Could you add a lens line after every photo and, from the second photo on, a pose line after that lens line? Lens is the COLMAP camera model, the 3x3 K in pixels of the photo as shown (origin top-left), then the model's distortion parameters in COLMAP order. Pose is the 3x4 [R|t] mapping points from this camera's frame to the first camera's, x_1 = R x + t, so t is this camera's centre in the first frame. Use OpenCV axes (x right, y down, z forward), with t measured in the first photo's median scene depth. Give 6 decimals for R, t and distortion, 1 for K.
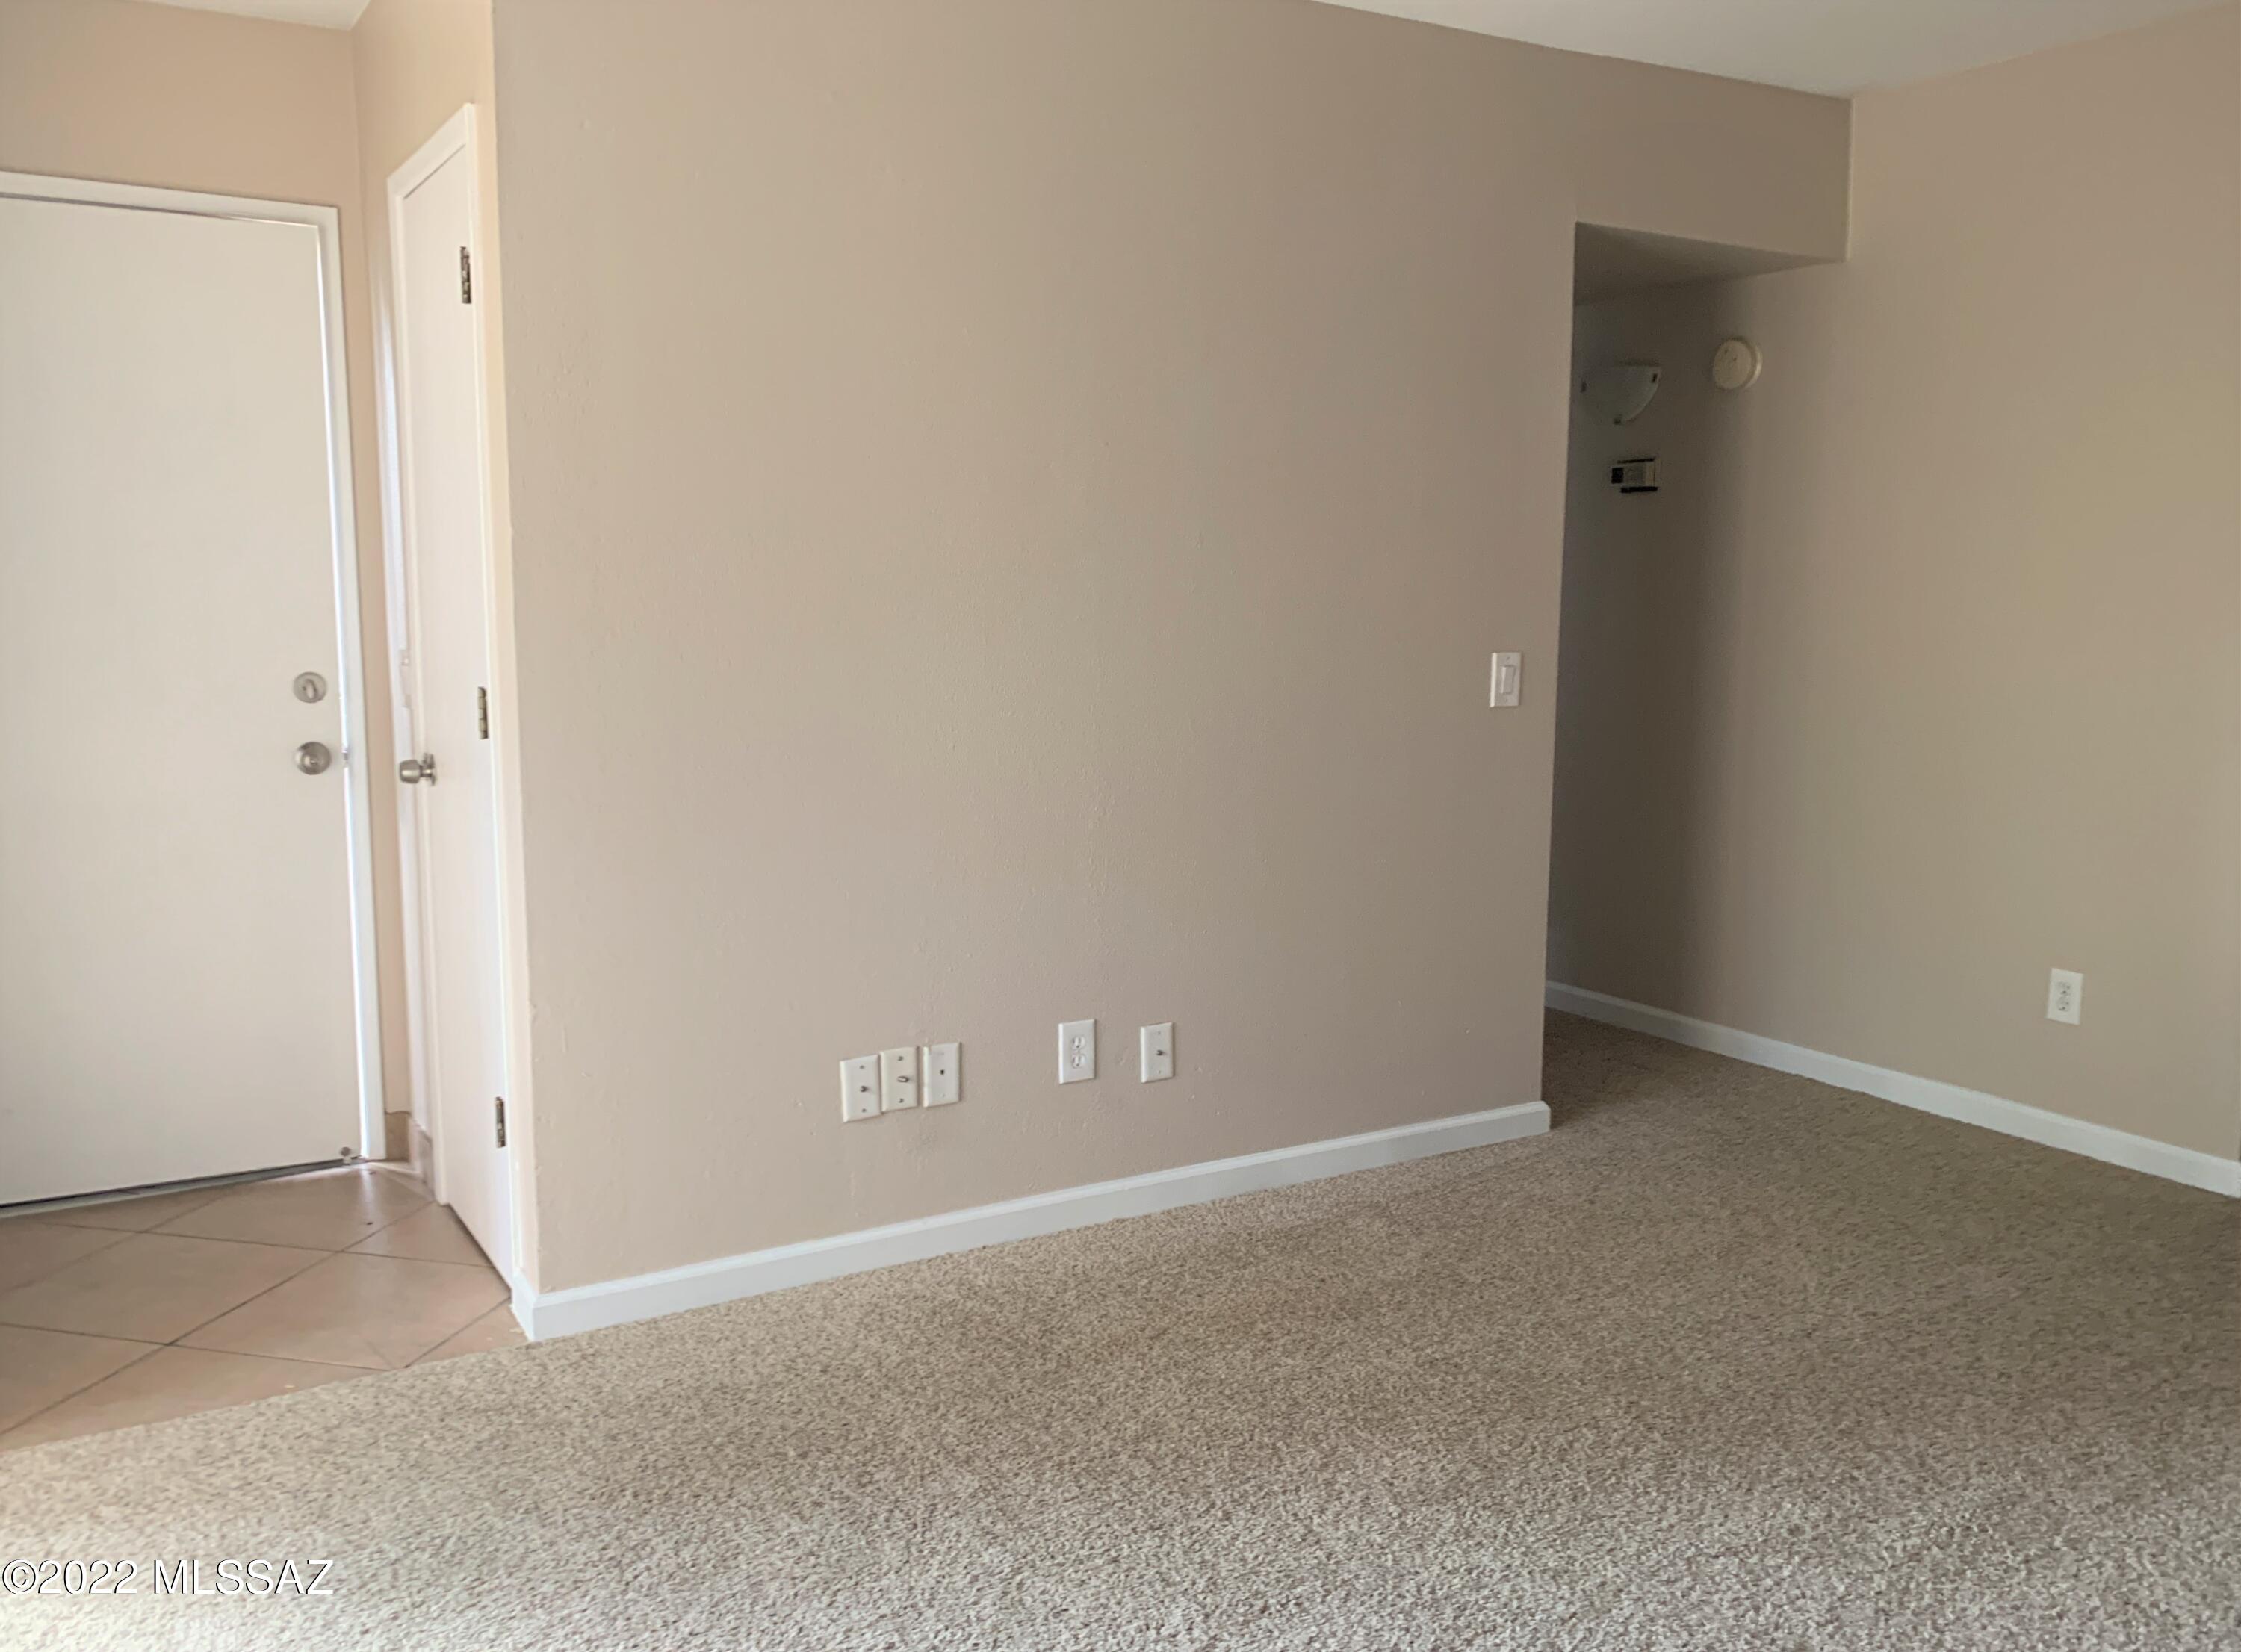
lens RADIAL K [[1822.3, 0, 1164.7], [0, 1822.3, 827.8], [0, 0, 1]] dist [0.003643, 0.005676]
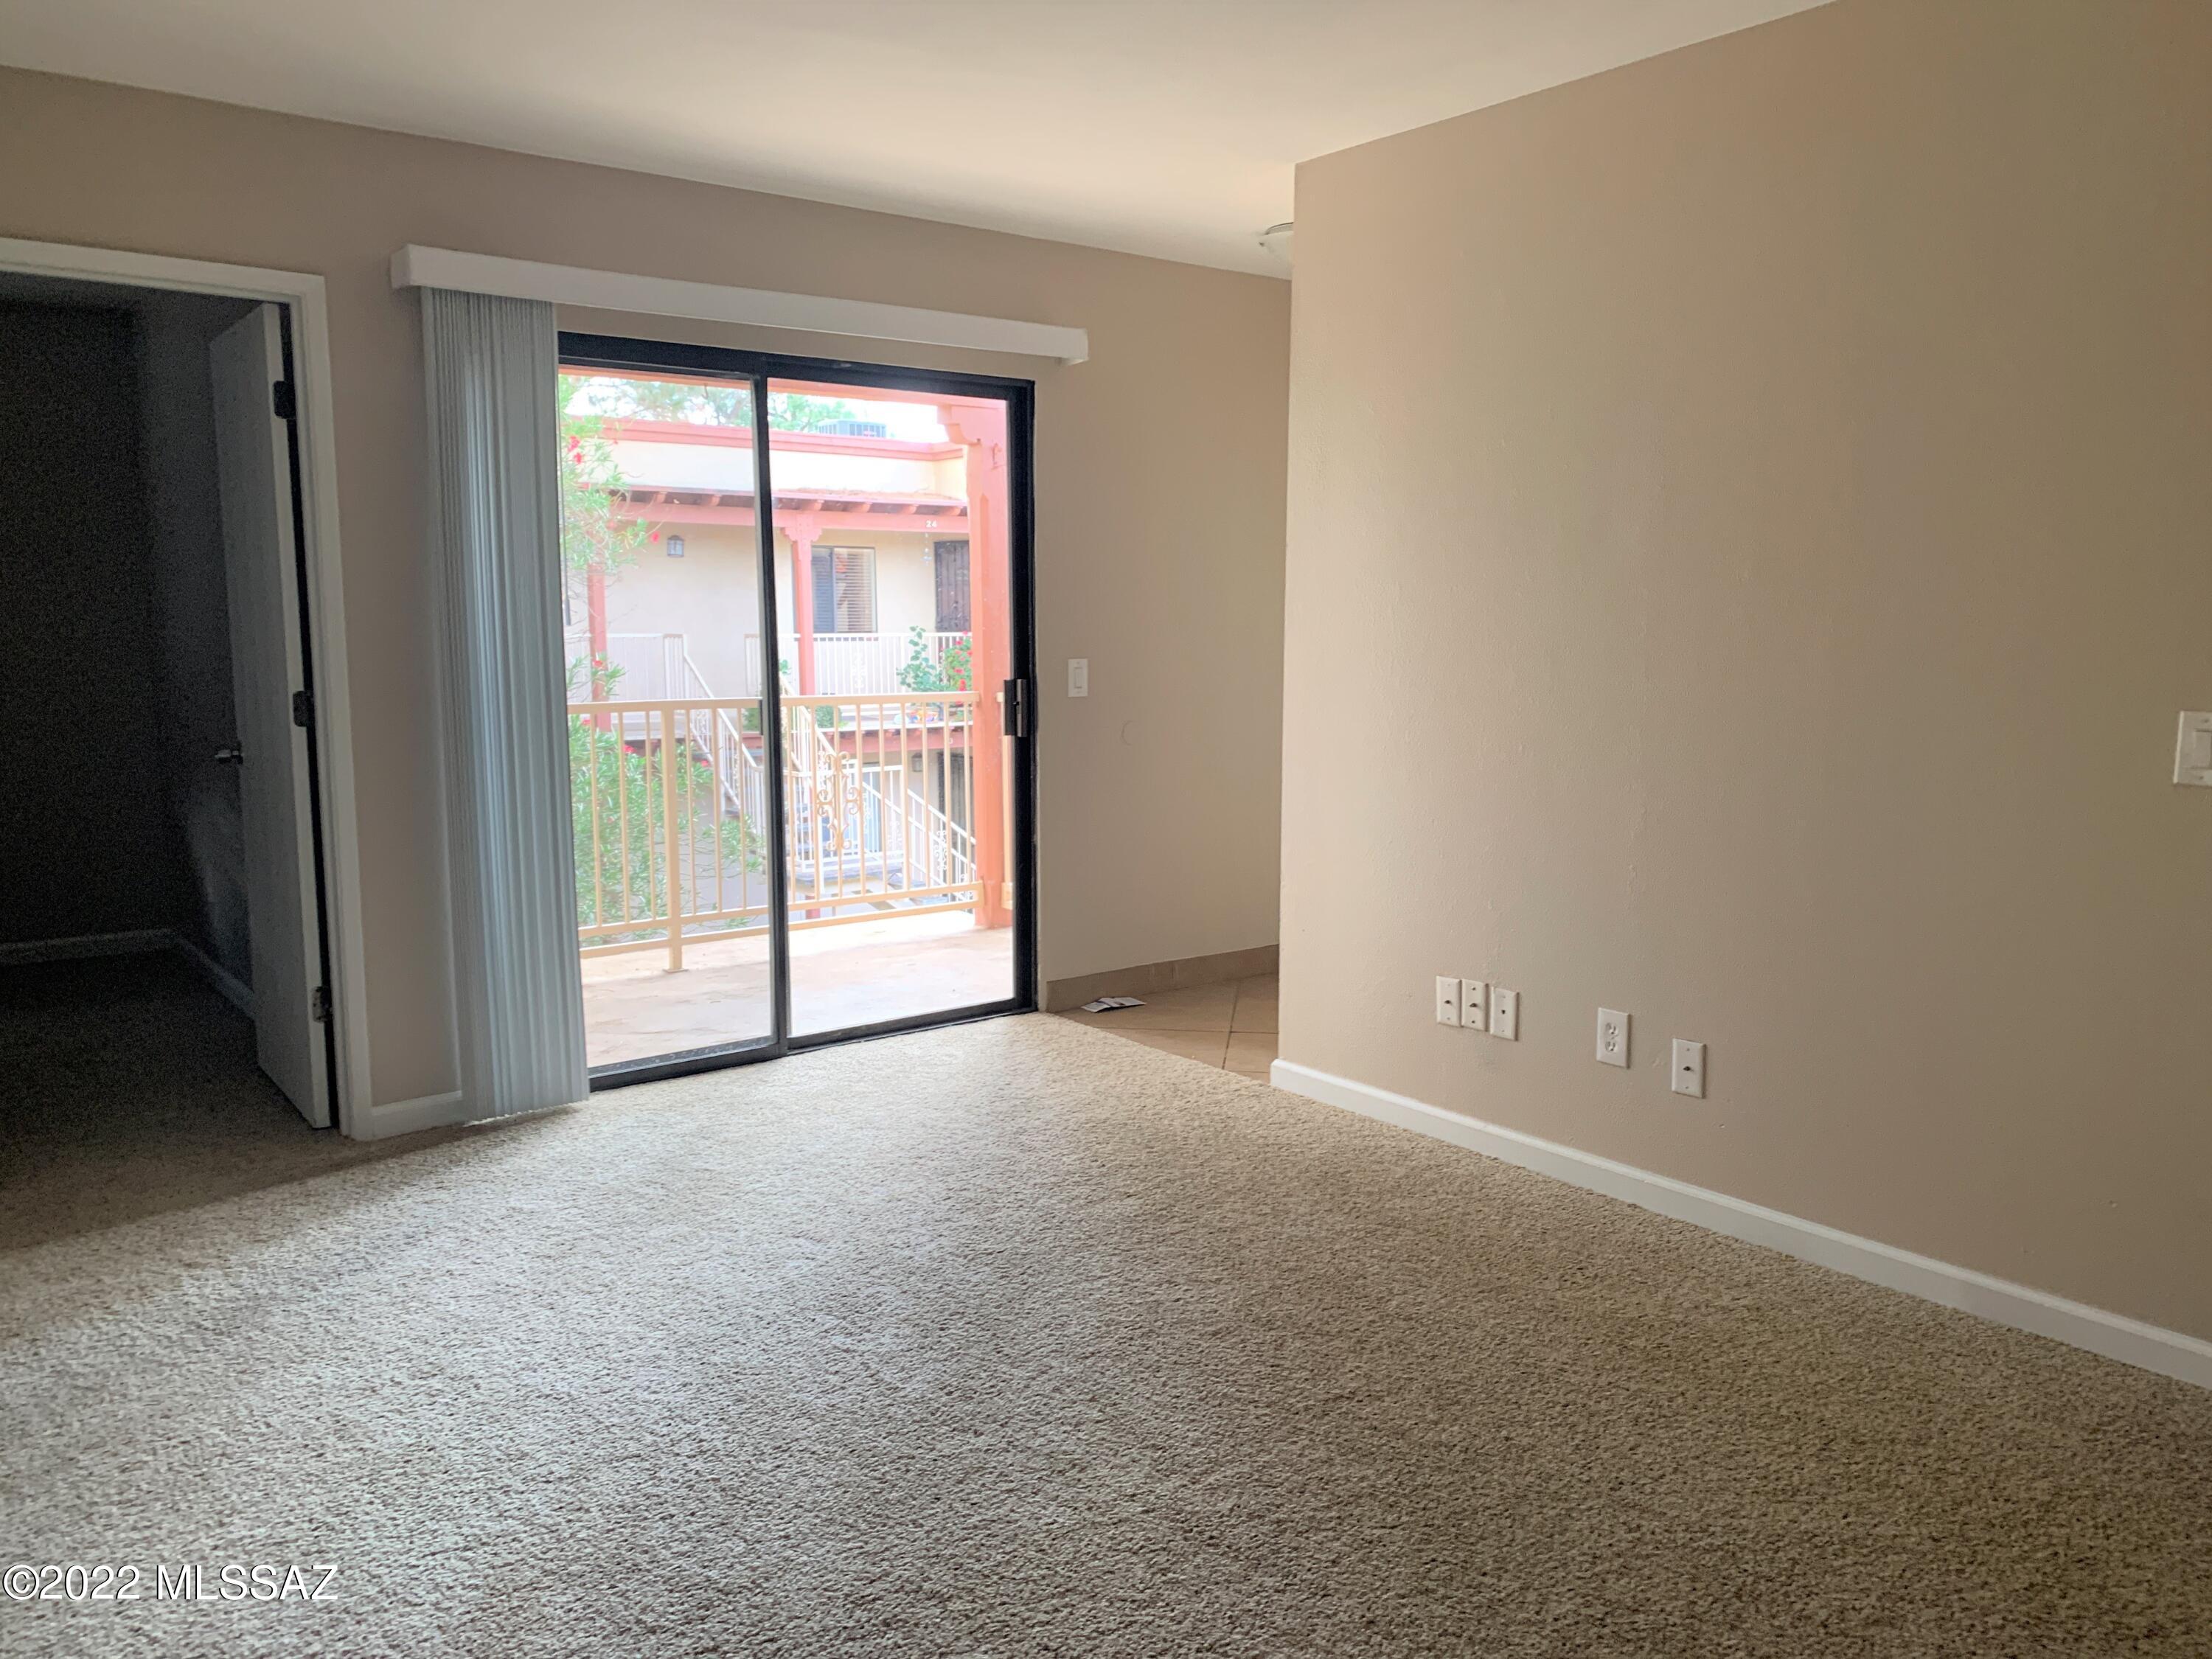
lens RADIAL K [[1684.8, 0, 1106.0], [0, 1684.8, 829.5], [0, 0, 1]] dist [0.007022, -0.001643]
pose [[0.086915, 0.125201, -0.988317, 0.969902], [-0.129072, 0.985125, 0.113446, -0.083014], [0.987819, 0.117704, 0.101782, 0.598814]]
